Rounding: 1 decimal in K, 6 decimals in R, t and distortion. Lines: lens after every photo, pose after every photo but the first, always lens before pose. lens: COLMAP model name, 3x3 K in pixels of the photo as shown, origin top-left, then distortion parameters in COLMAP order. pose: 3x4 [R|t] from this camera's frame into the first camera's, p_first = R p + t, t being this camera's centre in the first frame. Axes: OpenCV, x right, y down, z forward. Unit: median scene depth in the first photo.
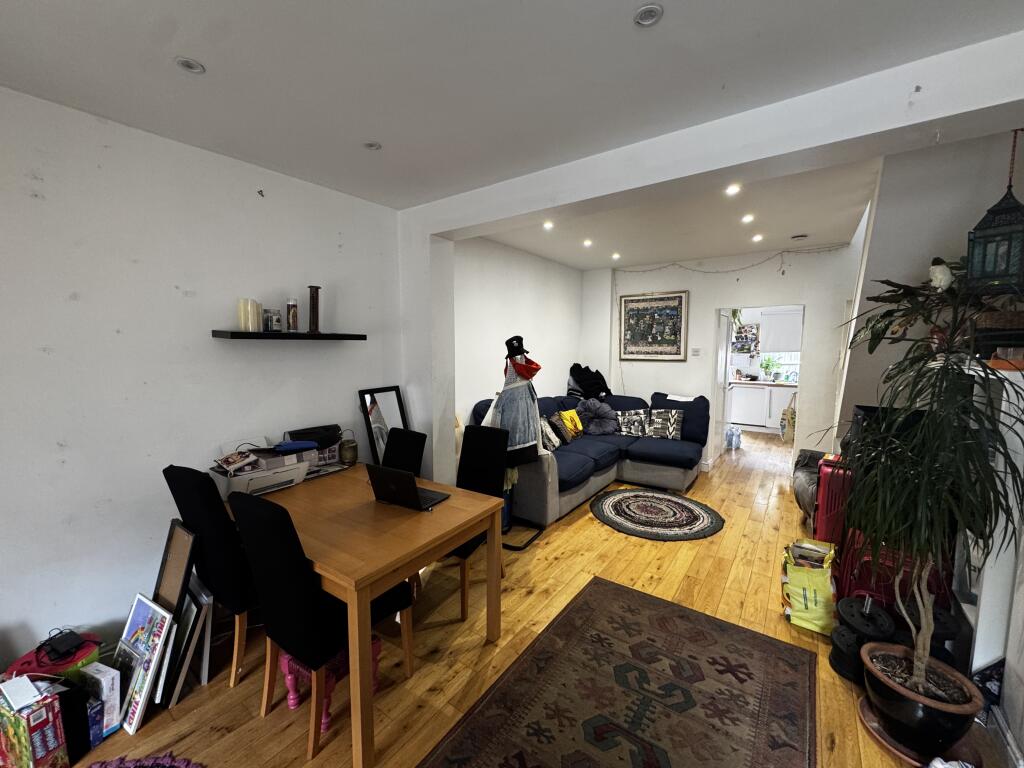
lens RADIAL K [[409.8, 0, 509.8], [0, 409.8, 383.8], [0, 0, 1]] dist [-0.003777, -0.000905]
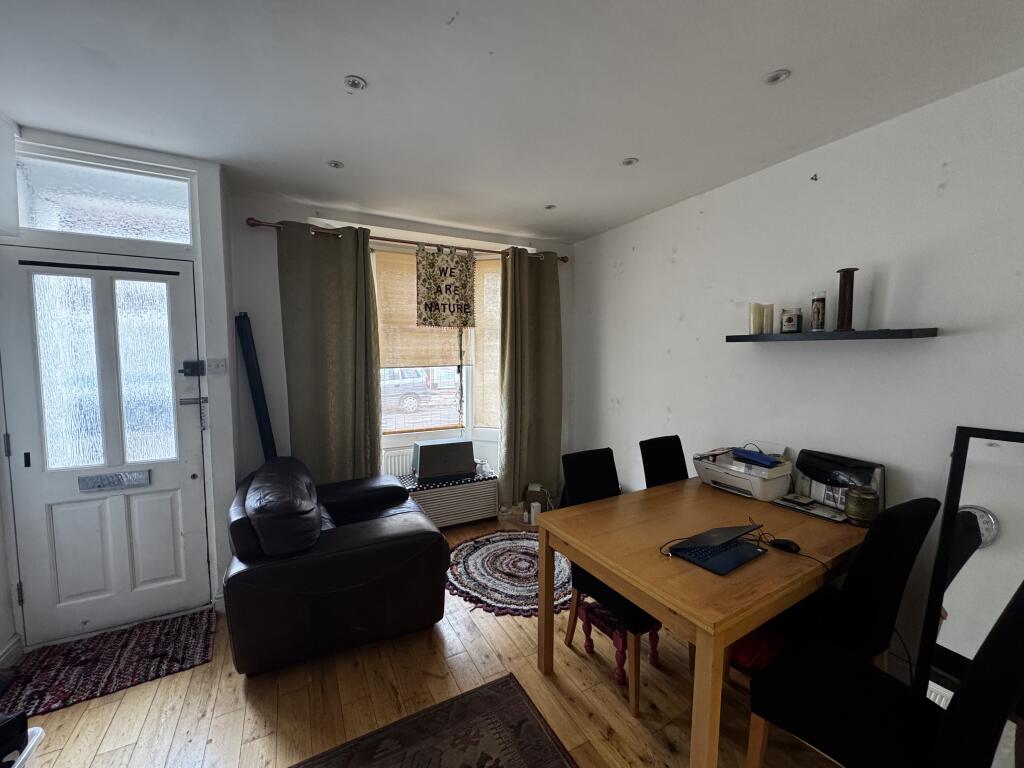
lens RADIAL K [[409.8, 0, 511.4], [0, 409.8, 384.2], [0, 0, 1]] dist [-0.003777, -0.000905]
pose [[-0.434825, 0.063636, -0.898264, 0.516435], [-0.089438, 0.989516, 0.113395, -0.063320], [0.896062, 0.129646, -0.424575, 0.857080]]
